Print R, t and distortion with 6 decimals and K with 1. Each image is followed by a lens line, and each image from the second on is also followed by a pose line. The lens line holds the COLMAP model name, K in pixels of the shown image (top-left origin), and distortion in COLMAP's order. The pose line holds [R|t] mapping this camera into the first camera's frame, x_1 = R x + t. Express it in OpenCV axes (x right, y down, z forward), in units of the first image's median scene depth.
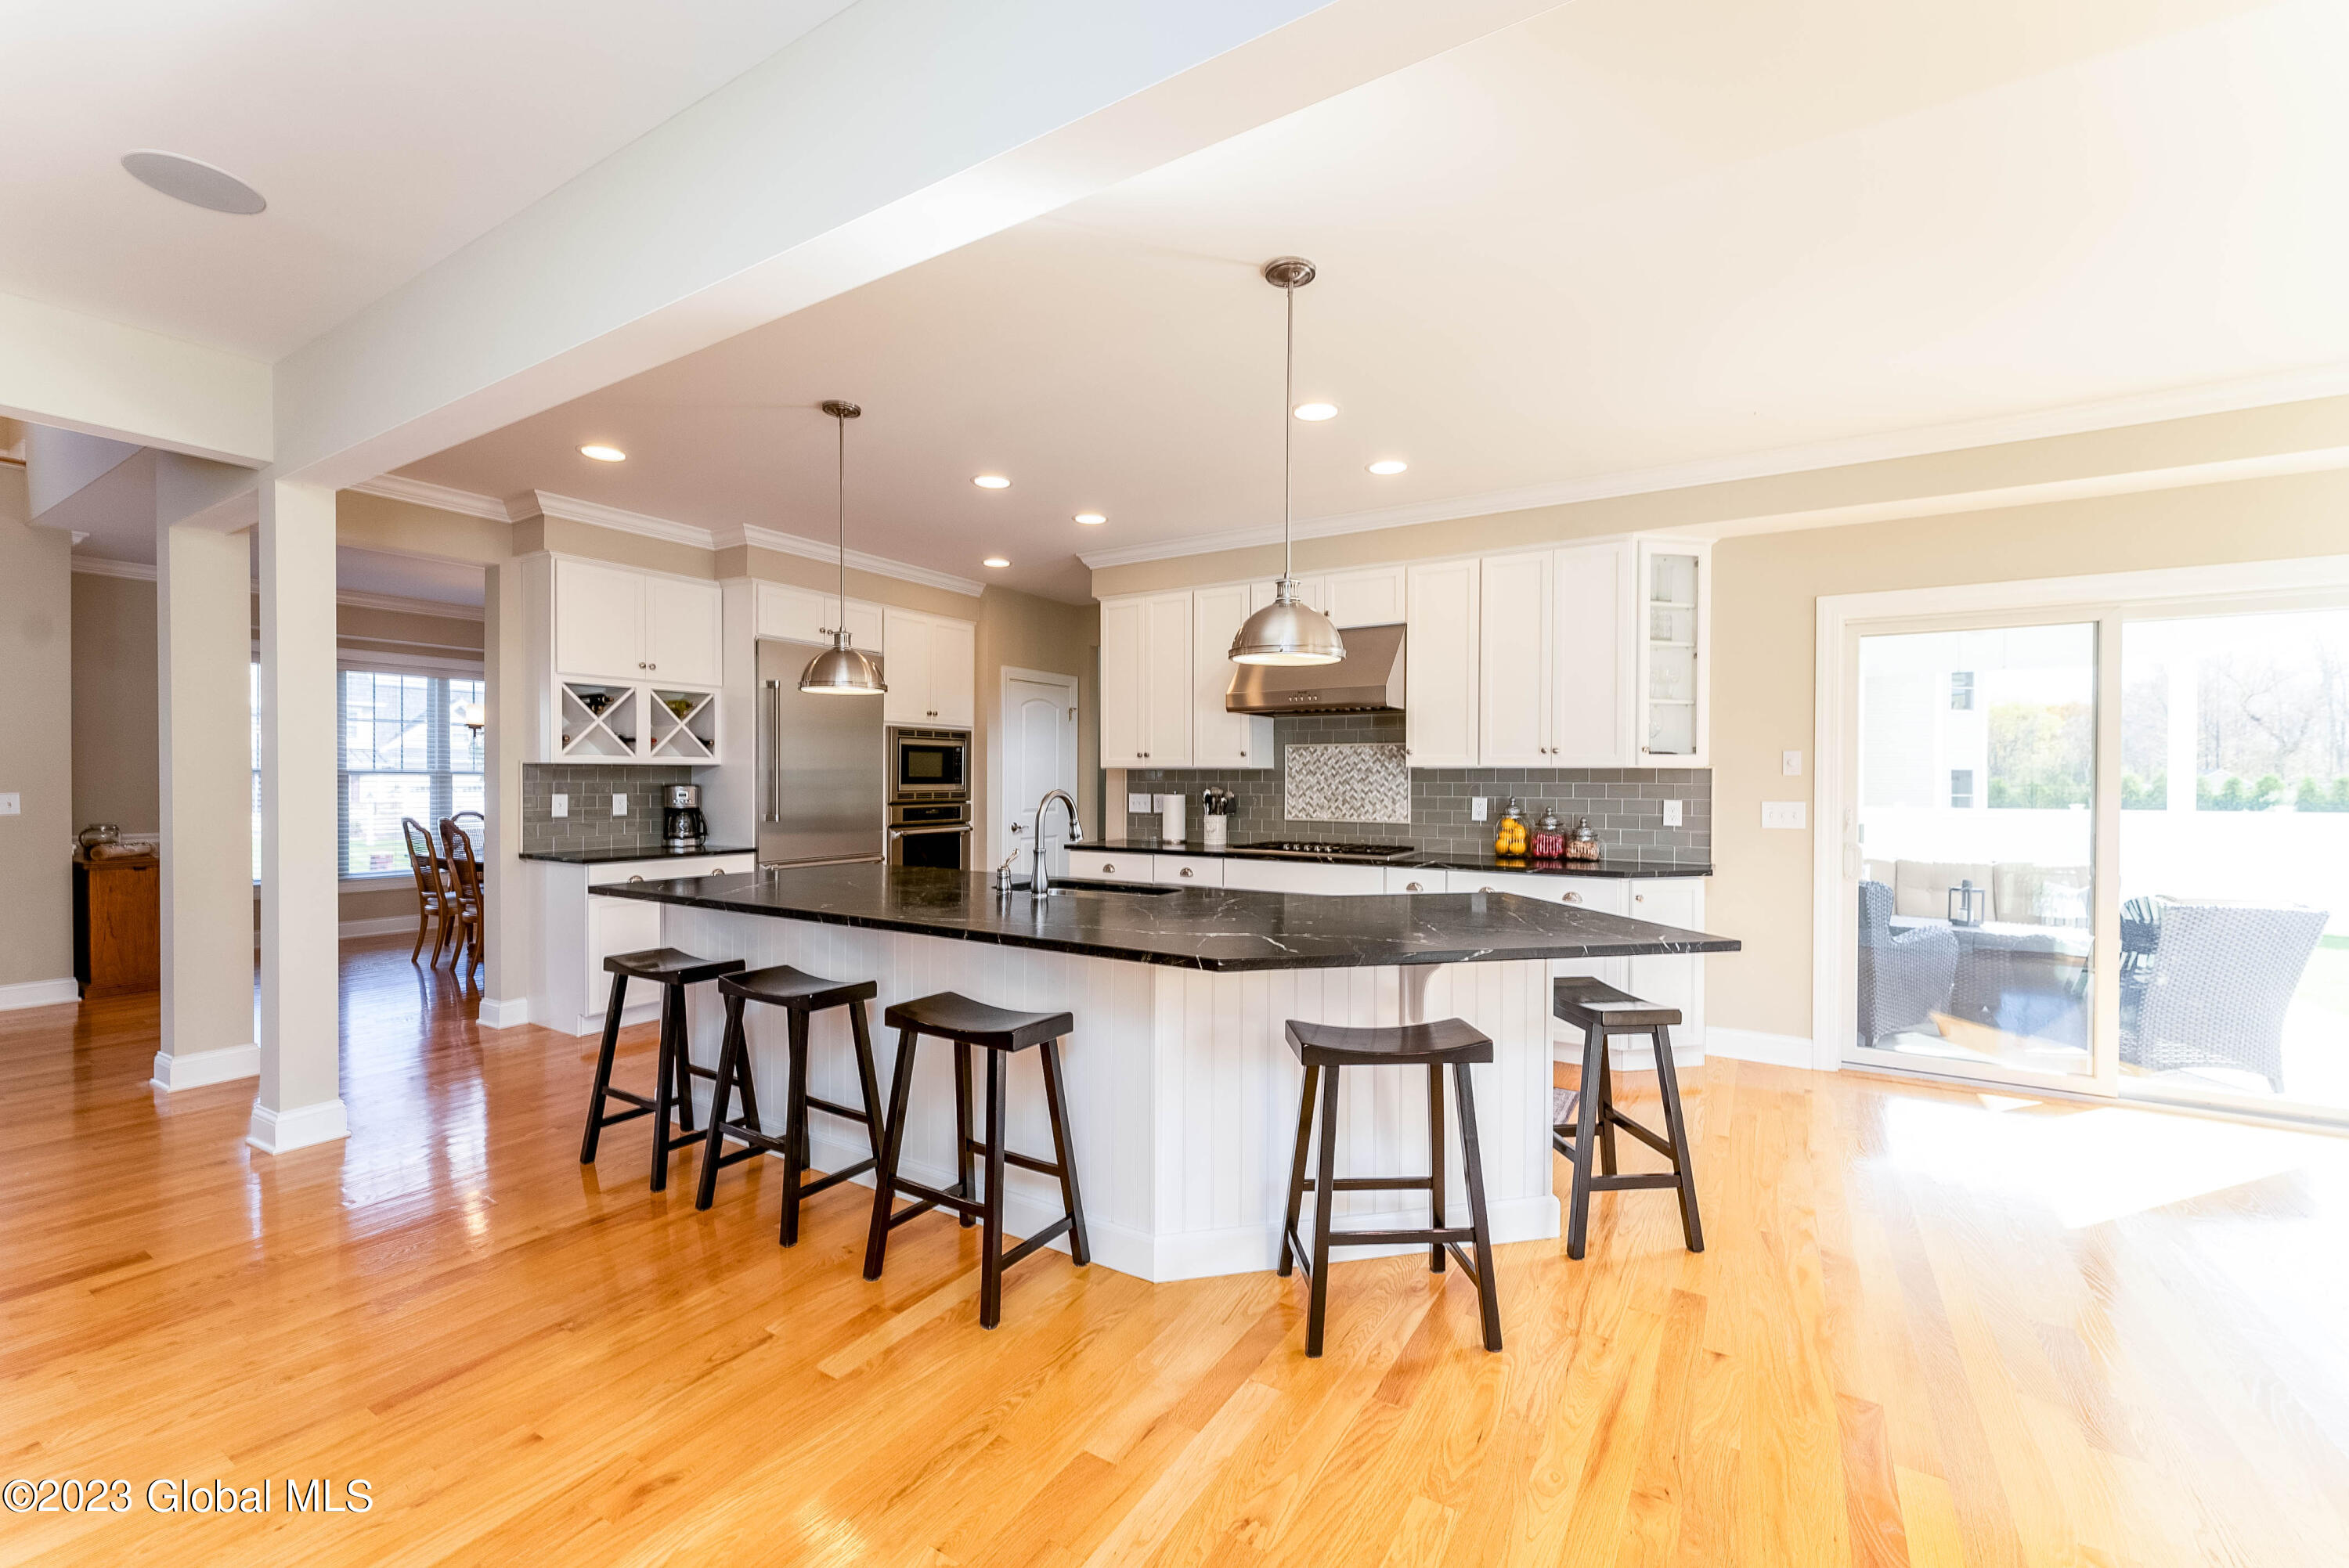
lens RADIAL K [[981.8, 0, 1157.1], [0, 981.8, 783.1], [0, 0, 1]] dist [0.003605, -0.000137]
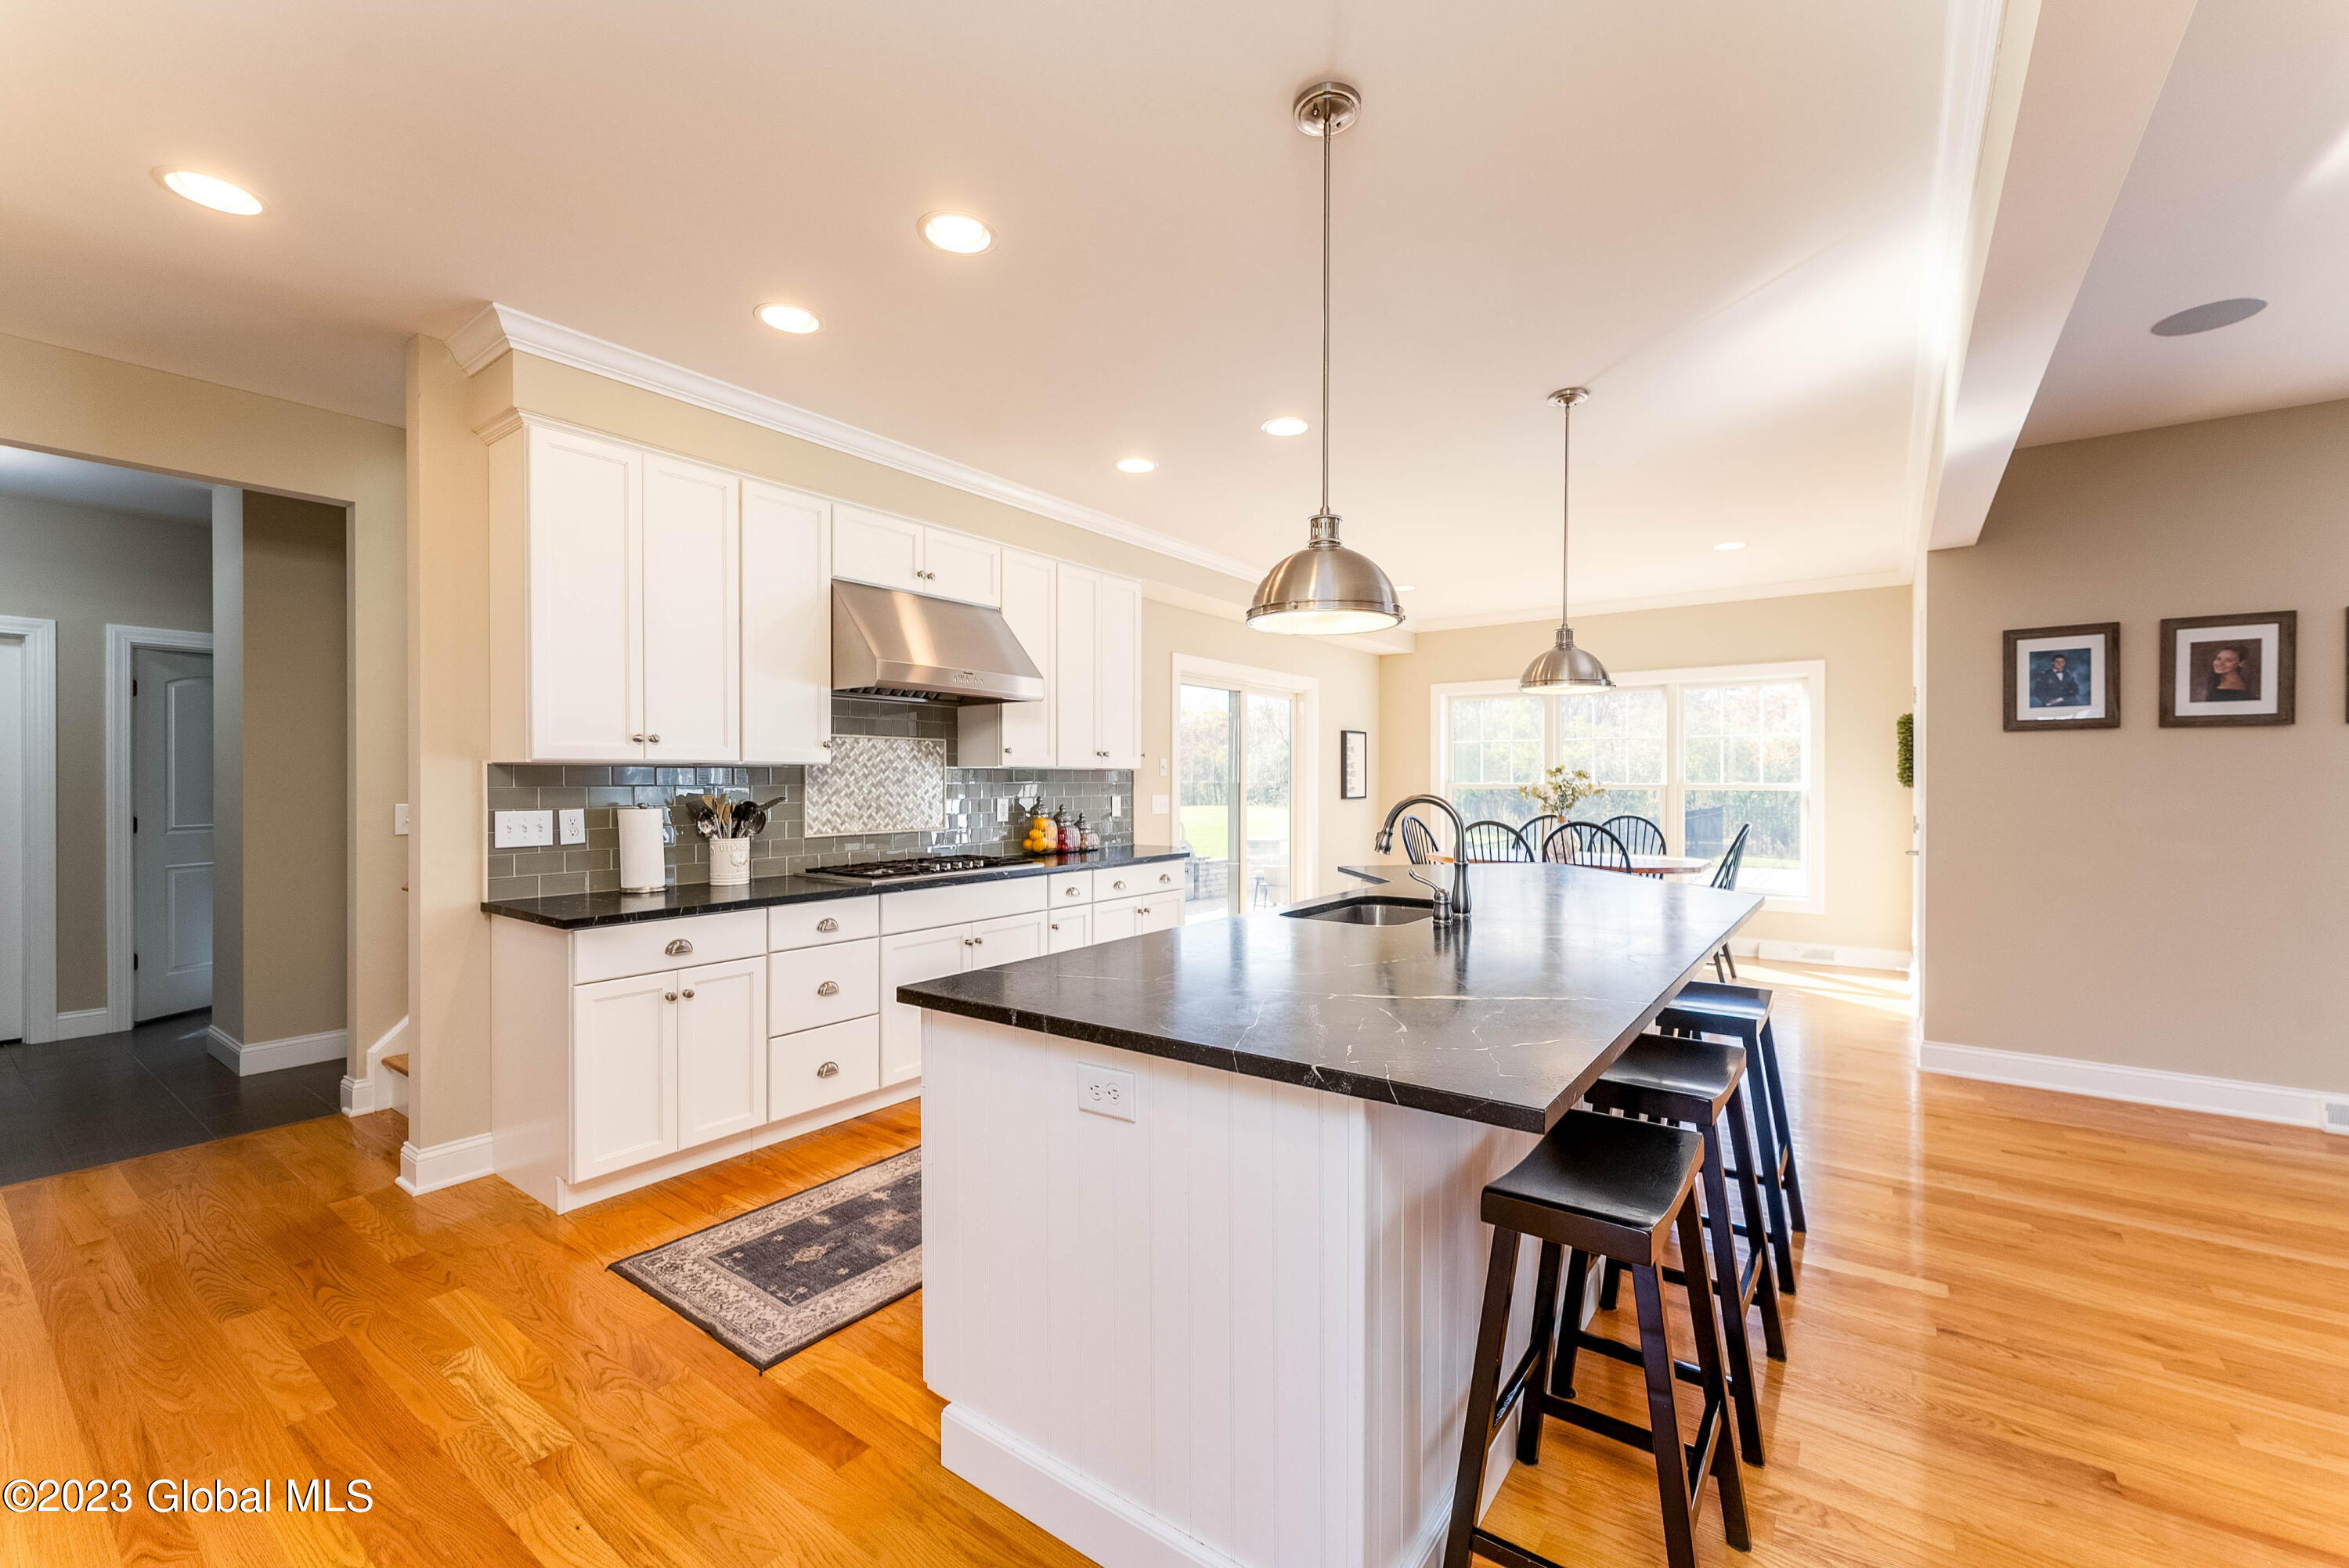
lens RADIAL K [[981.8, 0, 1185.6], [0, 981.8, 779.6], [0, 0, 1]] dist [0.003605, -0.000137]
pose [[0.086229, -0.003670, 0.996269, -0.584805], [0.007619, 0.999966, 0.003024, -0.005071], [-0.996246, 0.007330, 0.086254, 0.681706]]
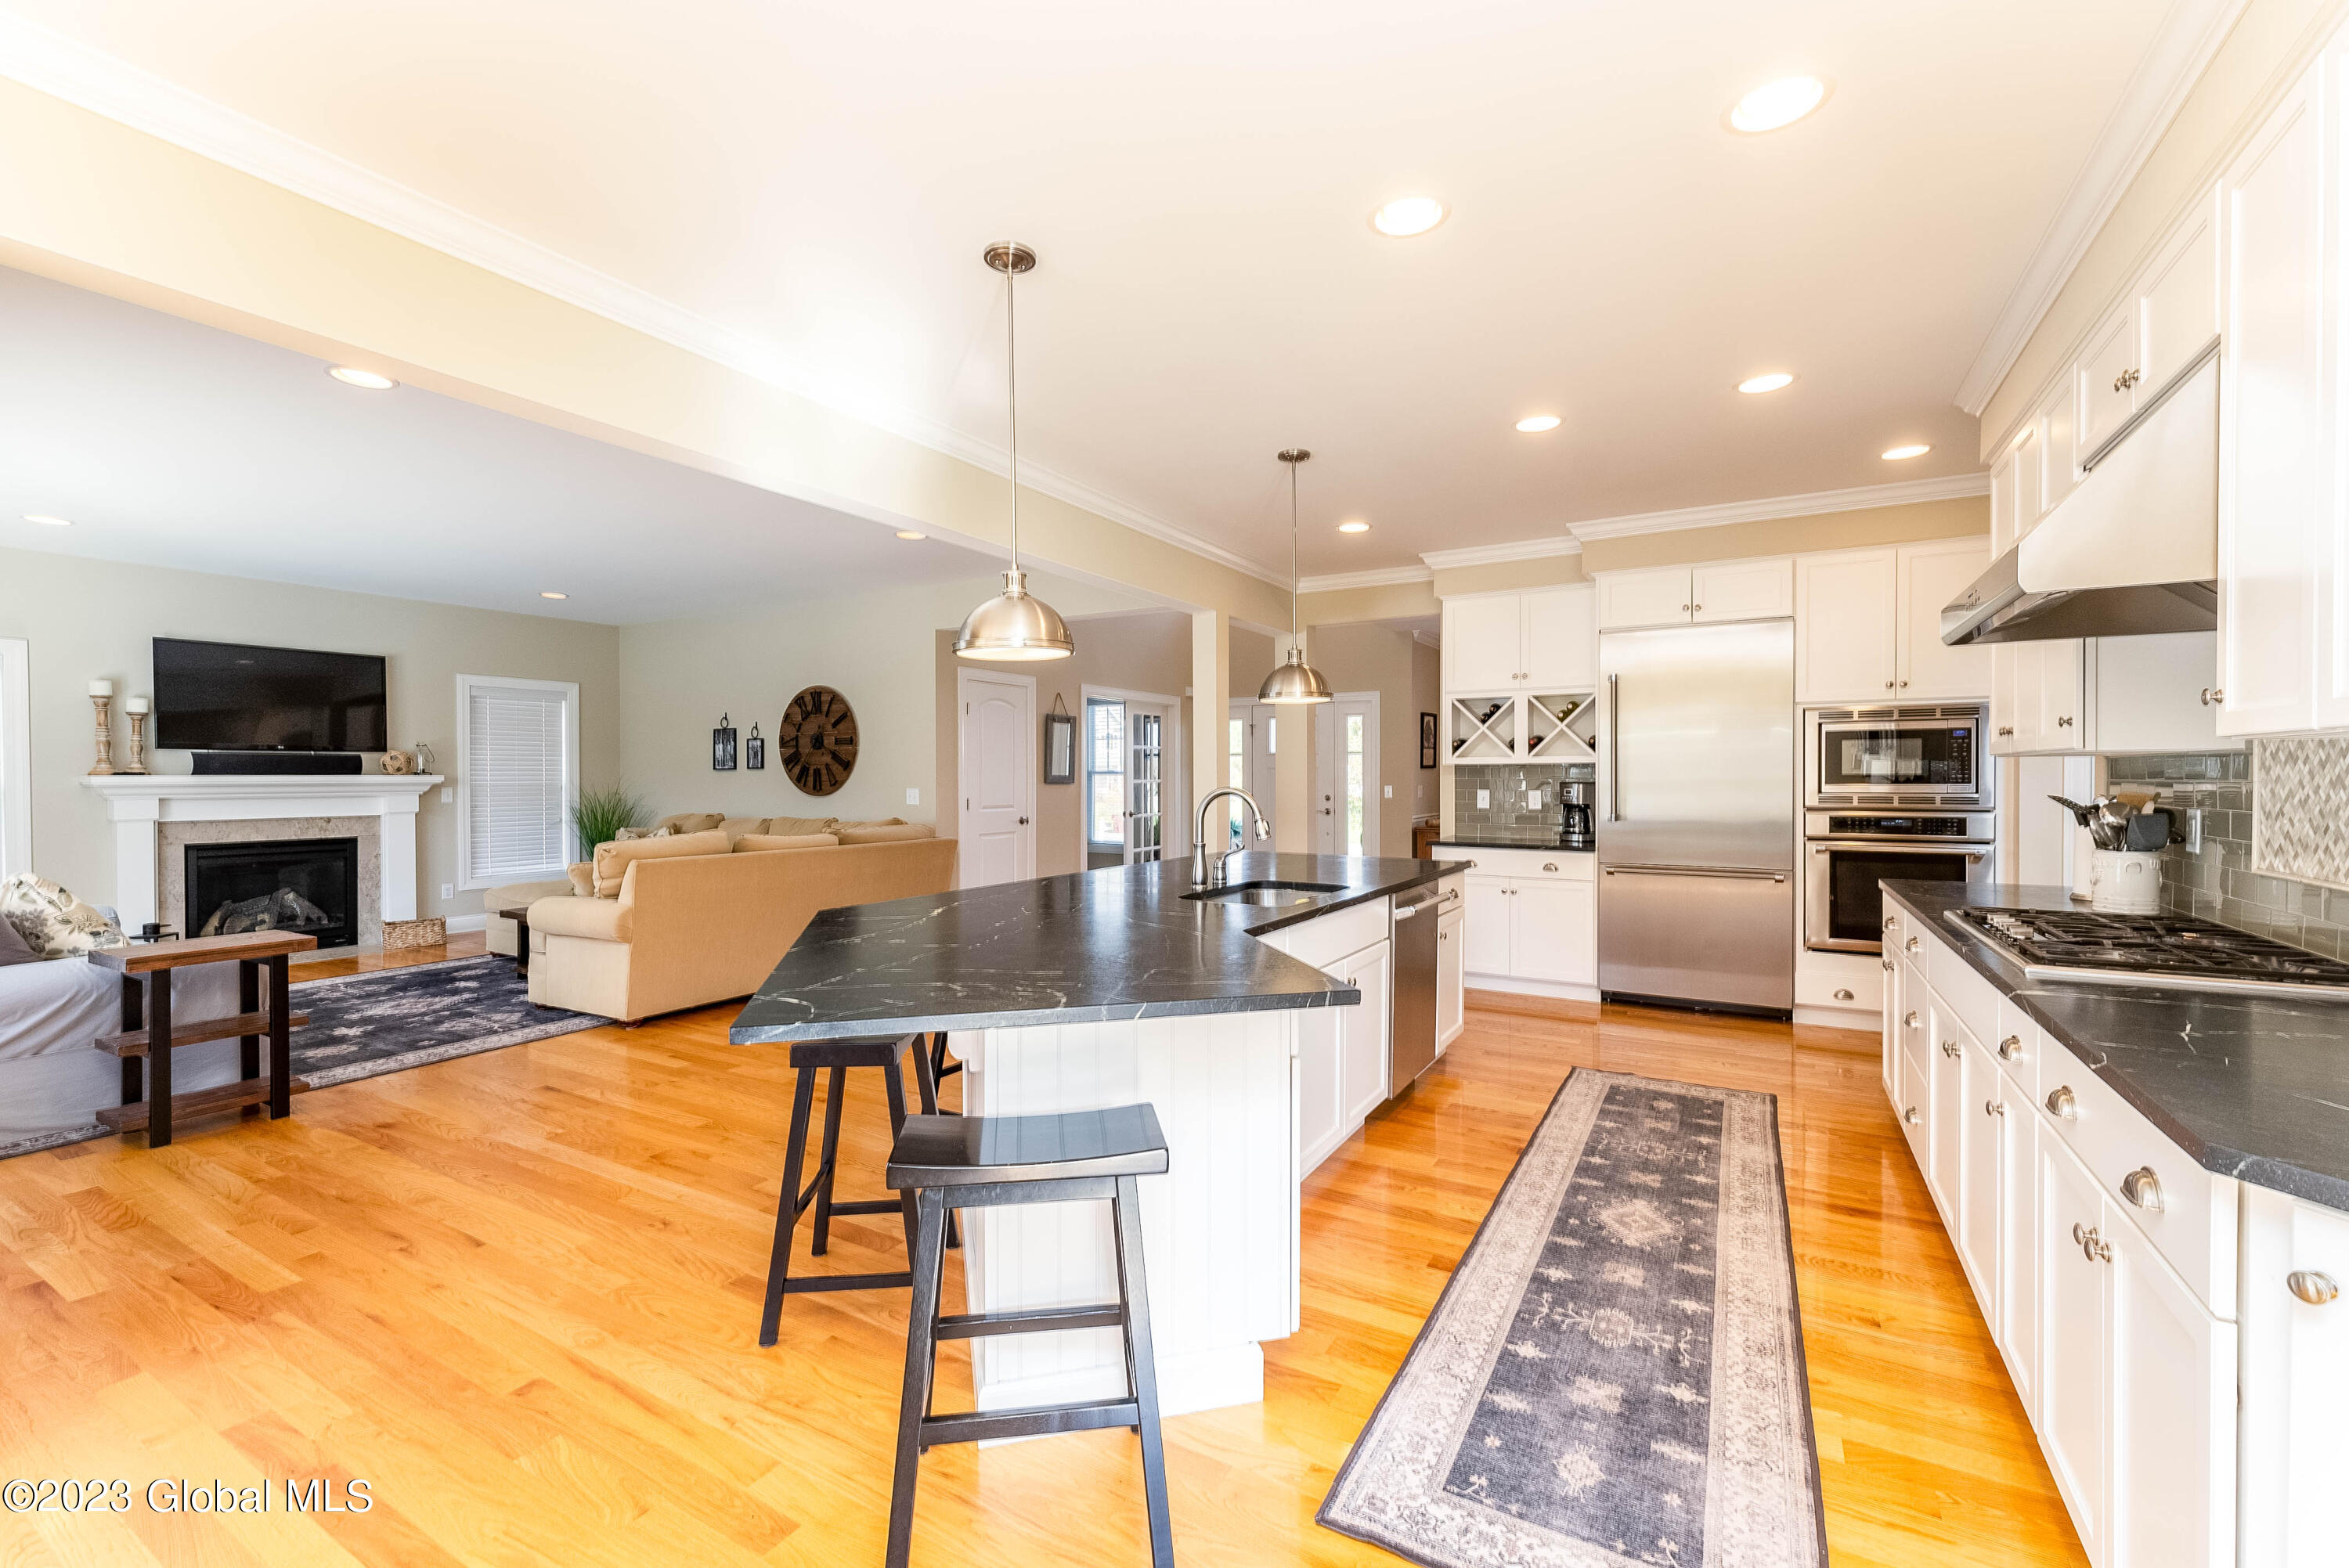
lens RADIAL K [[981.8, 0, 1226.5], [0, 981.8, 784.9], [0, 0, 1]] dist [0.003605, -0.000137]
pose [[0.053397, 0.004223, -0.998564, 0.546447], [-0.003404, 0.999986, 0.004047, 0.000721], [0.998568, 0.003183, 0.053411, 0.564628]]
